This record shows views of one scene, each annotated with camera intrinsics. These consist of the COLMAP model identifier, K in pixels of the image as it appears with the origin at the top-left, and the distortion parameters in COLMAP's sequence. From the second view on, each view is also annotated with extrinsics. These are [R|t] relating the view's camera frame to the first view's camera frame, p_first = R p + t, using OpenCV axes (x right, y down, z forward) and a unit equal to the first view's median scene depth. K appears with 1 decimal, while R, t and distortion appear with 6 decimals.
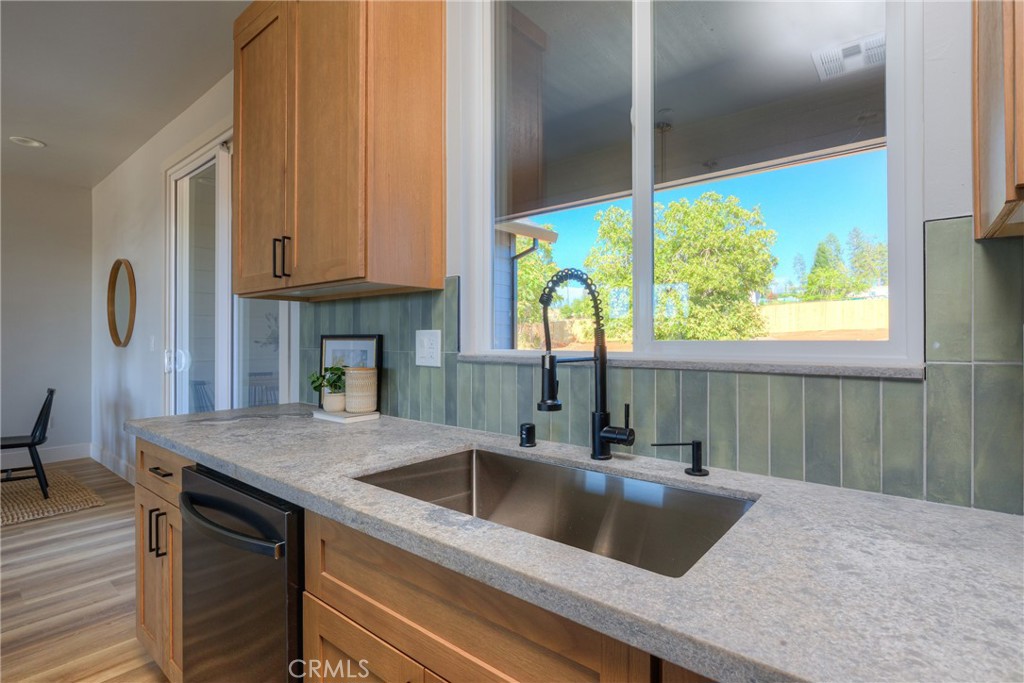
lens RADIAL K [[484.9, 0, 509.1], [0, 484.9, 330.8], [0, 0, 1]] dist [-0.009587, 0.002198]
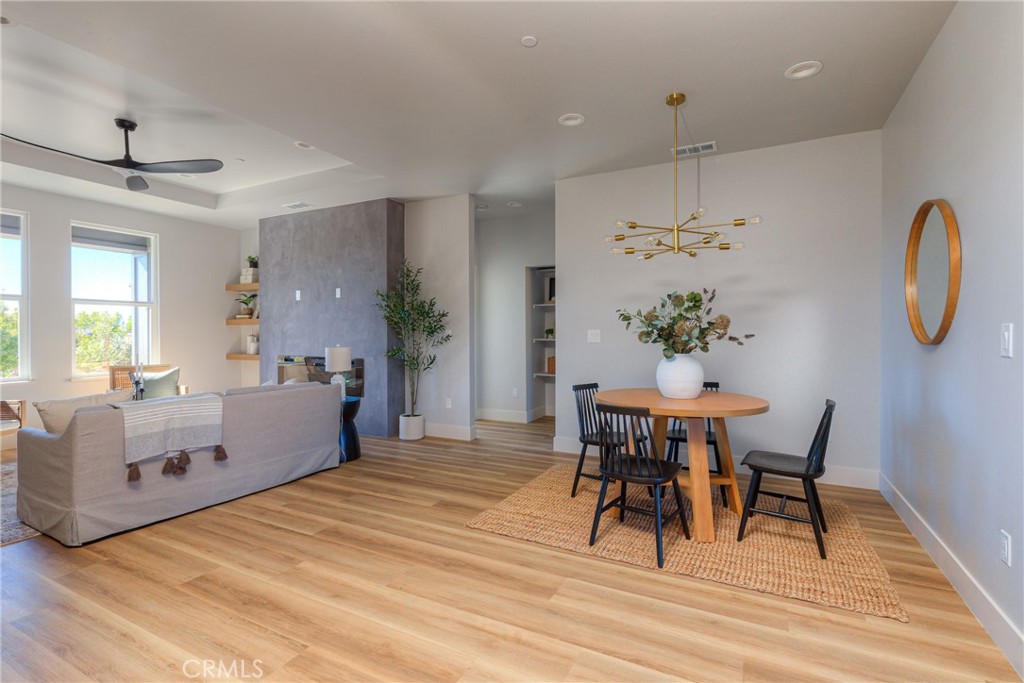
lens RADIAL K [[470.2, 0, 517.0], [0, 470.2, 338.0], [0, 0, 1]] dist [-0.004633, -0.000432]
pose [[0.211612, 0.018015, -0.977188, -0.767041], [0.013676, 0.999678, 0.021391, 0.017189], [0.977258, -0.017890, 0.211297, 0.826710]]
